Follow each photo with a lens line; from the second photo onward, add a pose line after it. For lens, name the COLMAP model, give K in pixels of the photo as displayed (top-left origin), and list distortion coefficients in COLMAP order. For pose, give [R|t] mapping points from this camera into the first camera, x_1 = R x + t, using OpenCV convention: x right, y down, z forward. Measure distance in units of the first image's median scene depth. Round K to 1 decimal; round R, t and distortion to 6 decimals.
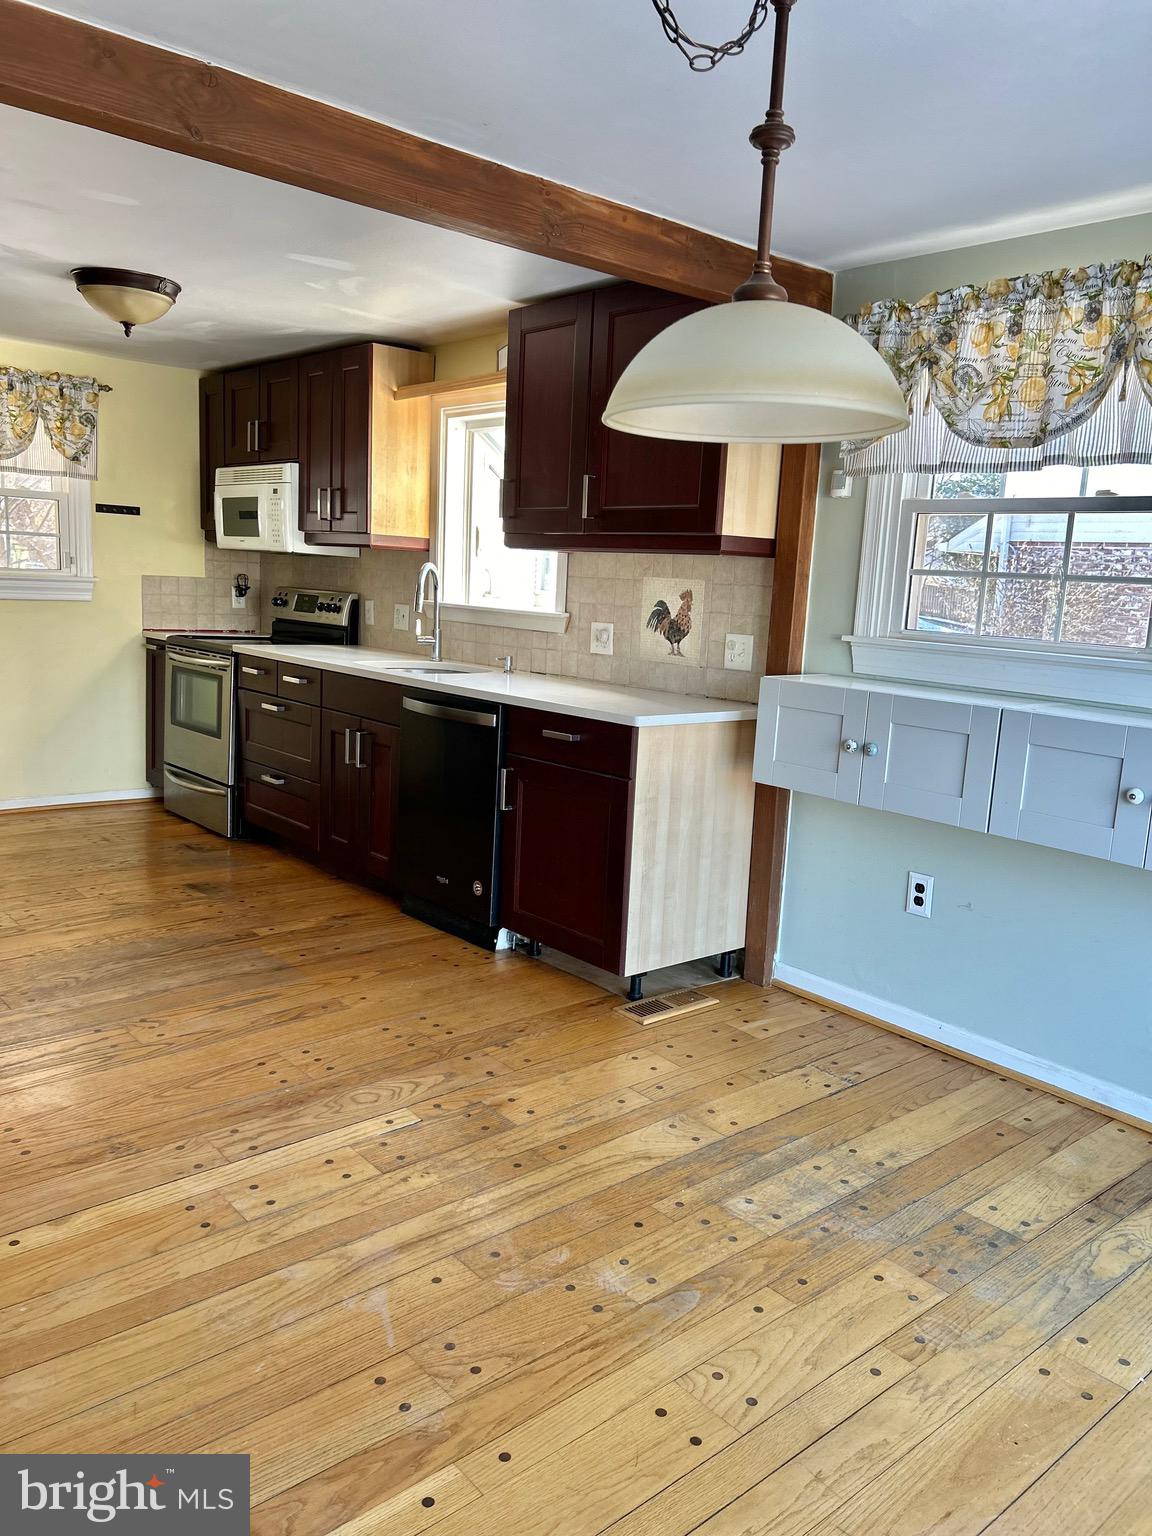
lens RADIAL K [[1154.2, 0, 574.1], [0, 1154.2, 769.8], [0, 0, 1]] dist [0.013218, -0.003214]
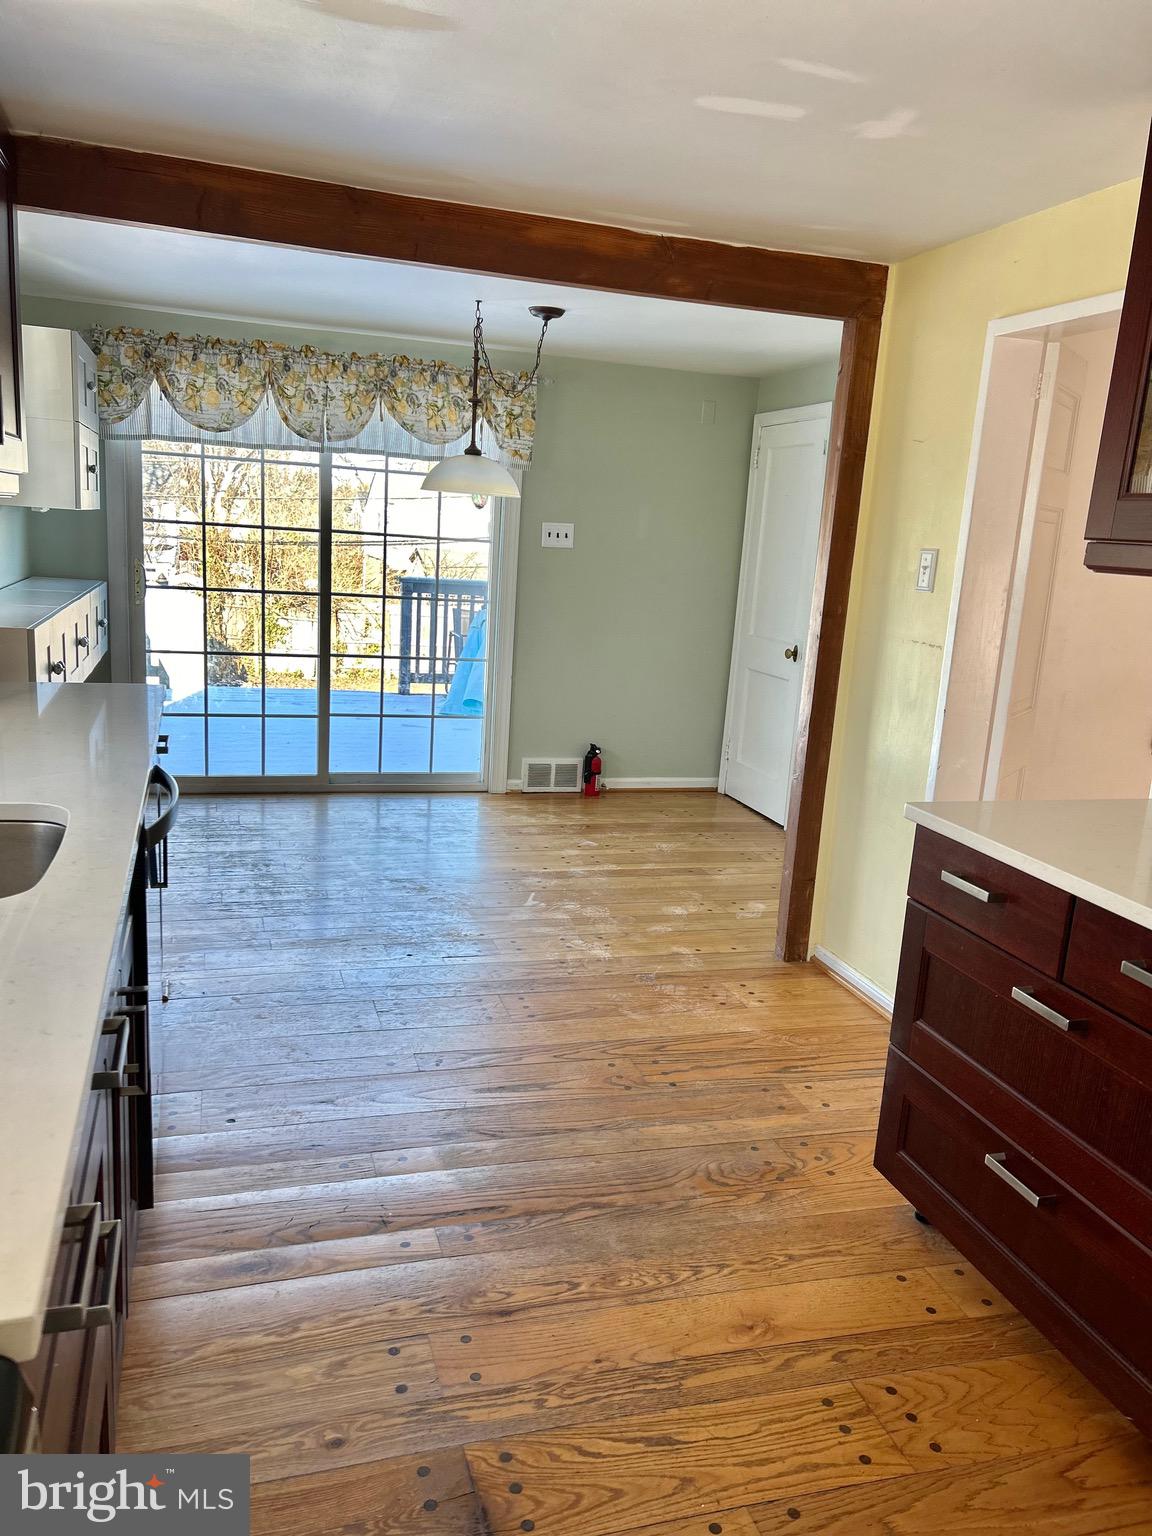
lens RADIAL K [[1154.2, 0, 573.4], [0, 1154.2, 769.9], [0, 0, 1]] dist [0.013218, -0.003214]
pose [[-0.907654, -0.188043, 0.375239, -0.502469], [-0.034533, 0.924449, 0.379739, -0.284881], [-0.418296, 0.331714, -0.845573, 1.363063]]
